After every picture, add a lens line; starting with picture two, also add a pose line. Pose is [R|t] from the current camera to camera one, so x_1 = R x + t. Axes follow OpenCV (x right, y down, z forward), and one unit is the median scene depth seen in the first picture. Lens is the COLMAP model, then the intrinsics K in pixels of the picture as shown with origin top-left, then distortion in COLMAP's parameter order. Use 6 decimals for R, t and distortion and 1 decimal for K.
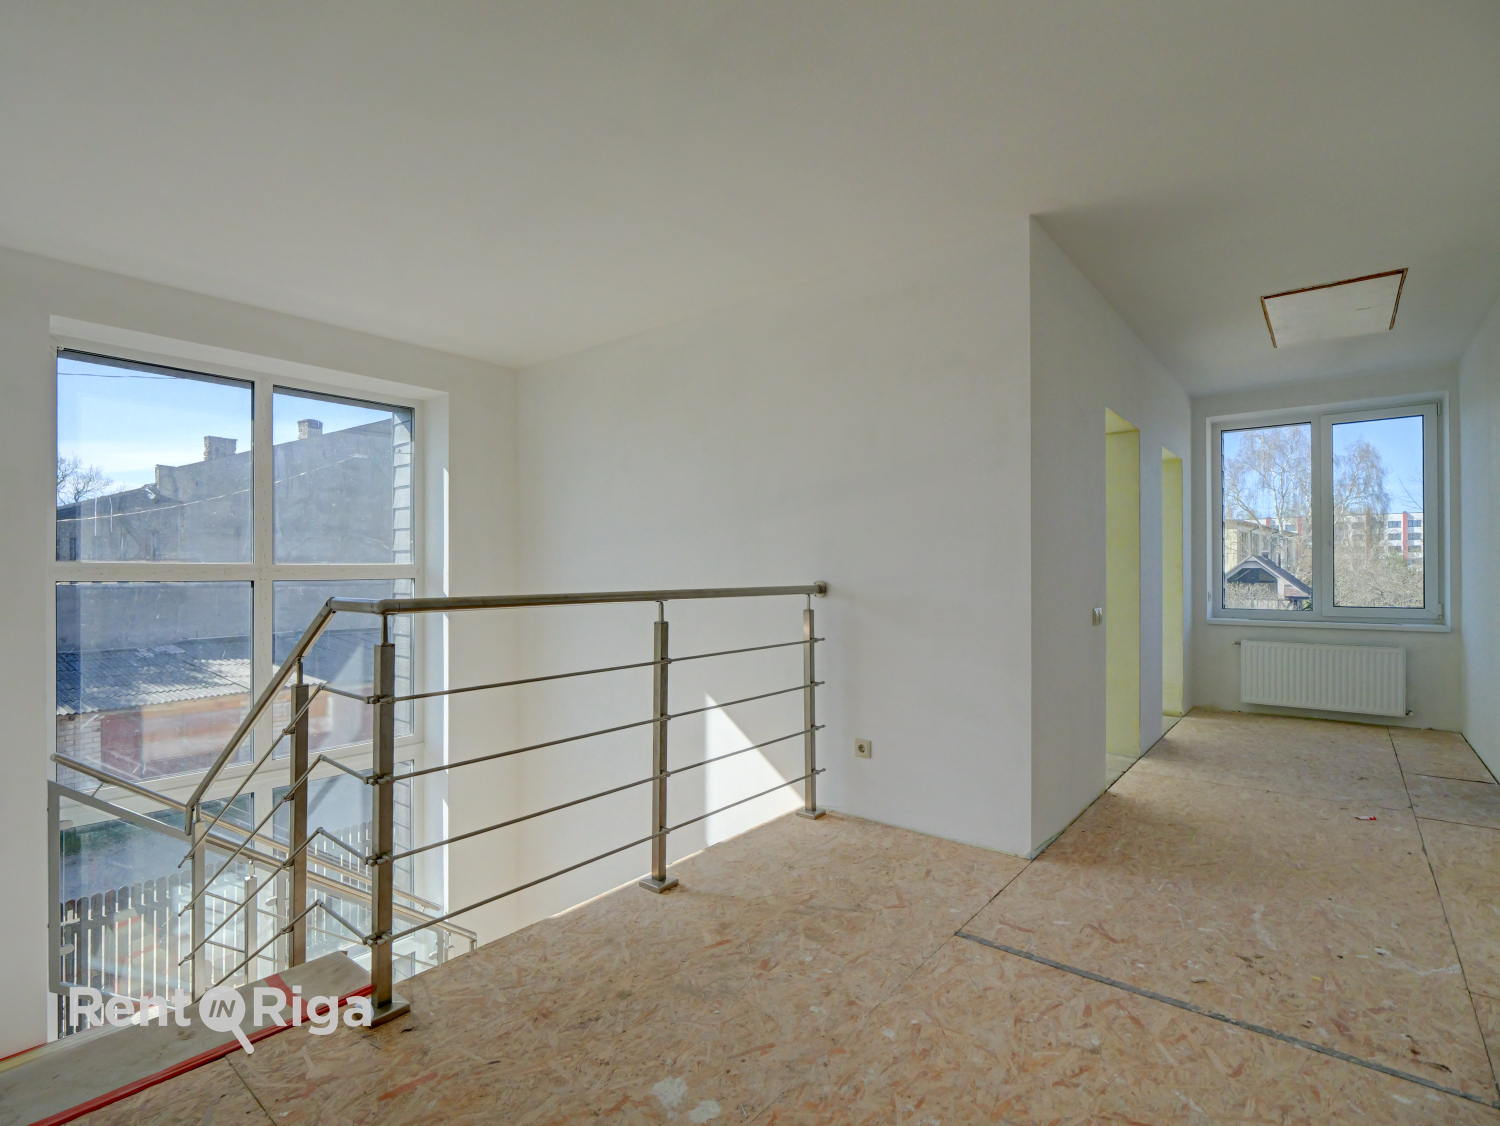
lens RADIAL K [[712.1, 0, 750.0], [0, 712.1, 563.0], [0, 0, 1]] dist [-0.004493, -0.000719]
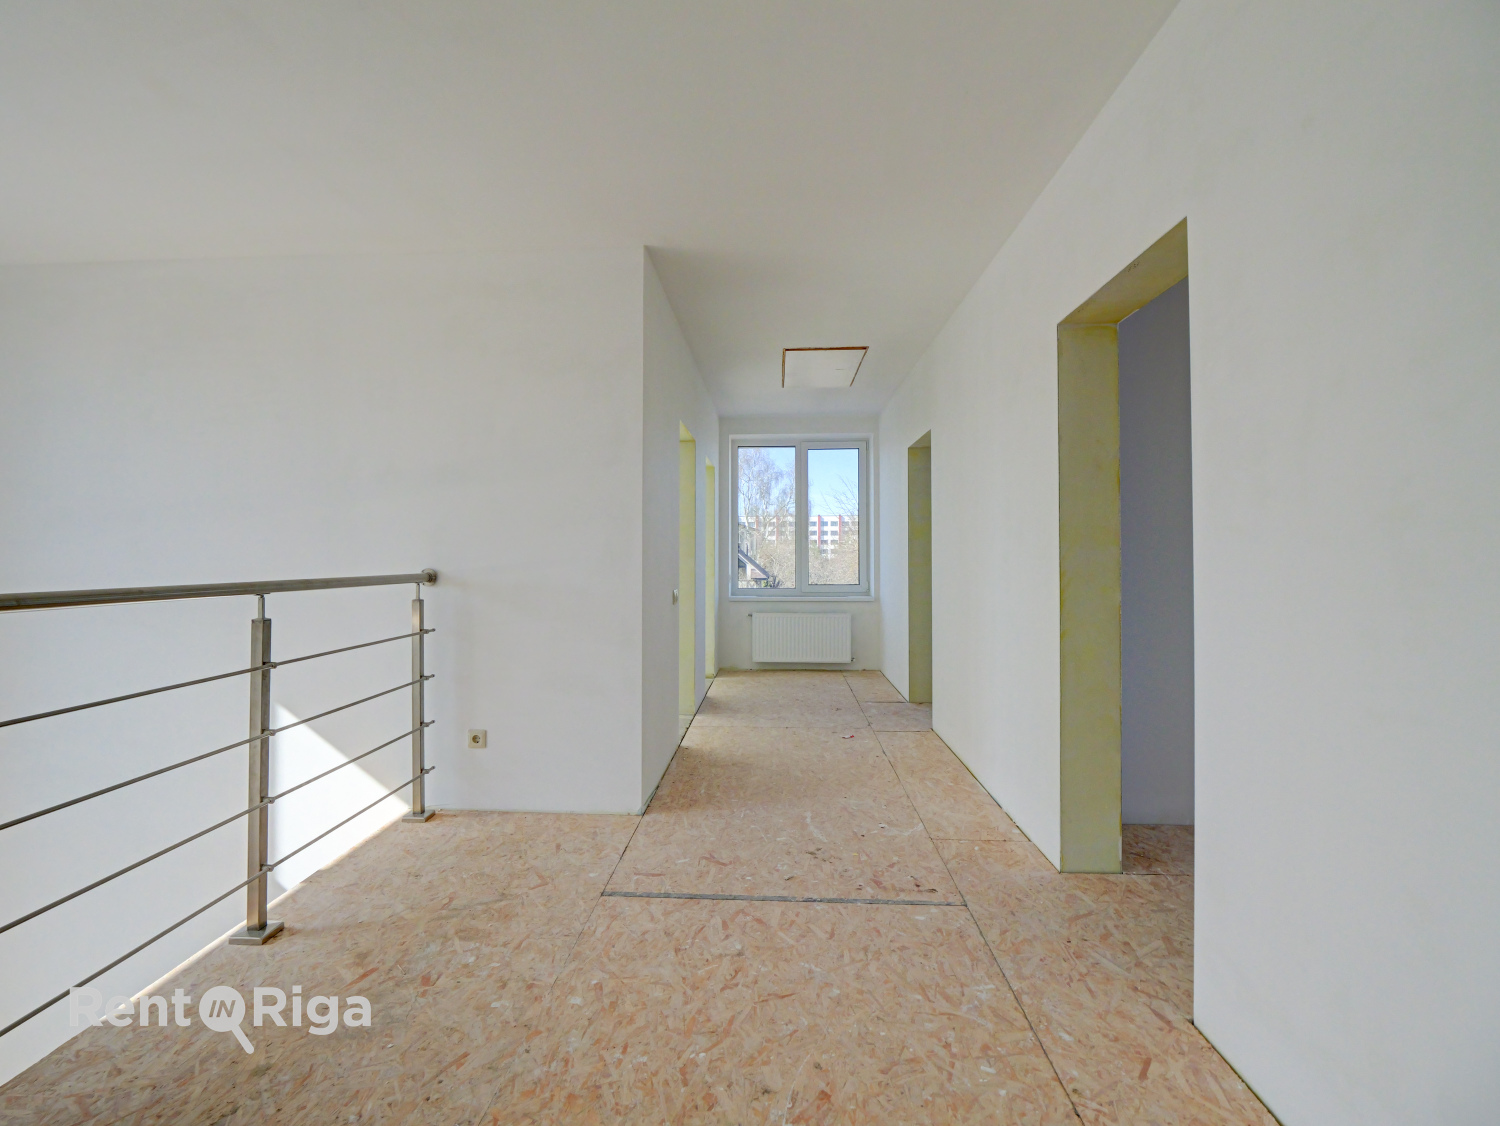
lens RADIAL K [[698.4, 0, 712.6], [0, 698.4, 540.3], [0, 0, 1]] dist [0.000636, -0.001453]
pose [[0.827687, 0.014145, 0.561011, -0.160860], [-0.006011, 0.999848, -0.016341, -0.000251], [-0.561157, 0.010153, 0.827647, 0.020164]]
